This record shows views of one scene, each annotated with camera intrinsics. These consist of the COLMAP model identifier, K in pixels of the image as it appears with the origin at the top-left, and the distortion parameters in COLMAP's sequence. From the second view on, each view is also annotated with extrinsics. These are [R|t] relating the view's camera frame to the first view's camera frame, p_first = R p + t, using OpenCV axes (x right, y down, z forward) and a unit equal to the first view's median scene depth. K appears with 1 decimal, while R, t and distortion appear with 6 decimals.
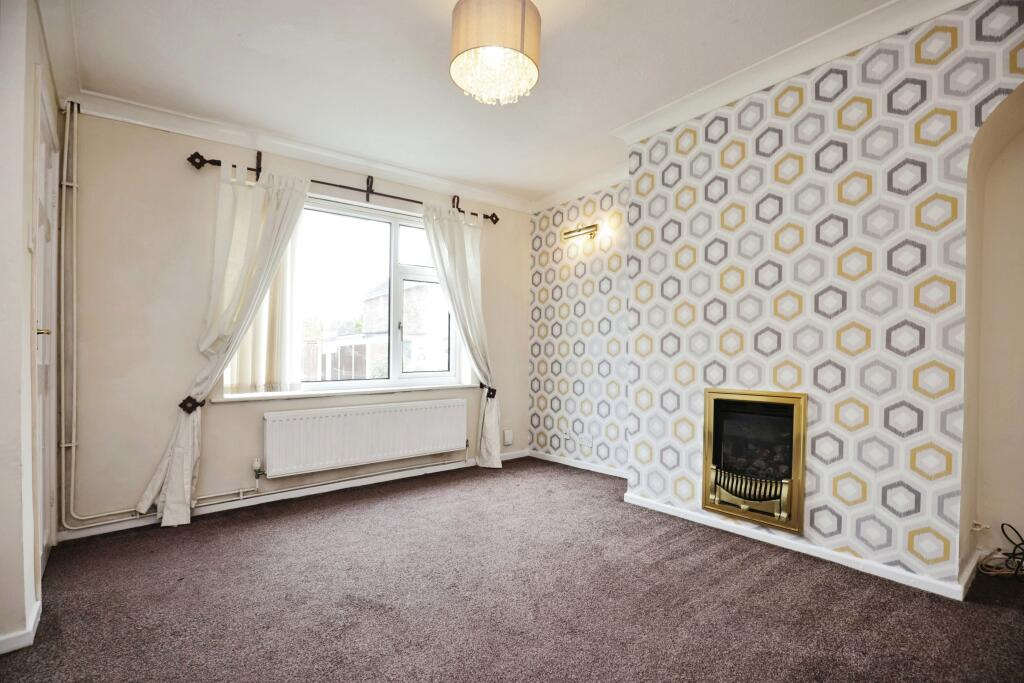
lens RADIAL K [[479.8, 0, 513.6], [0, 479.8, 363.5], [0, 0, 1]] dist [-0.024187, -0.000017]
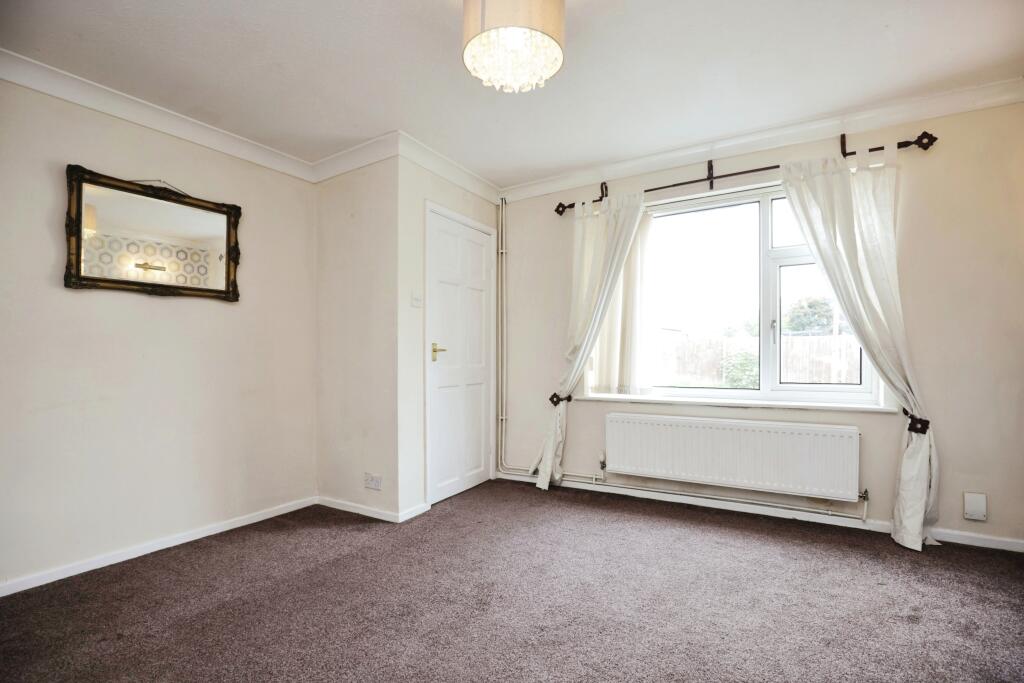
lens RADIAL K [[467.8, 0, 516.0], [0, 467.8, 351.3], [0, 0, 1]] dist [-0.039153, 0.007940]
pose [[0.342573, 0.000356, -0.939491, 0.418390], [-0.010157, 0.999943, -0.003325, -0.033821], [0.939436, 0.010681, 0.342557, 0.402065]]
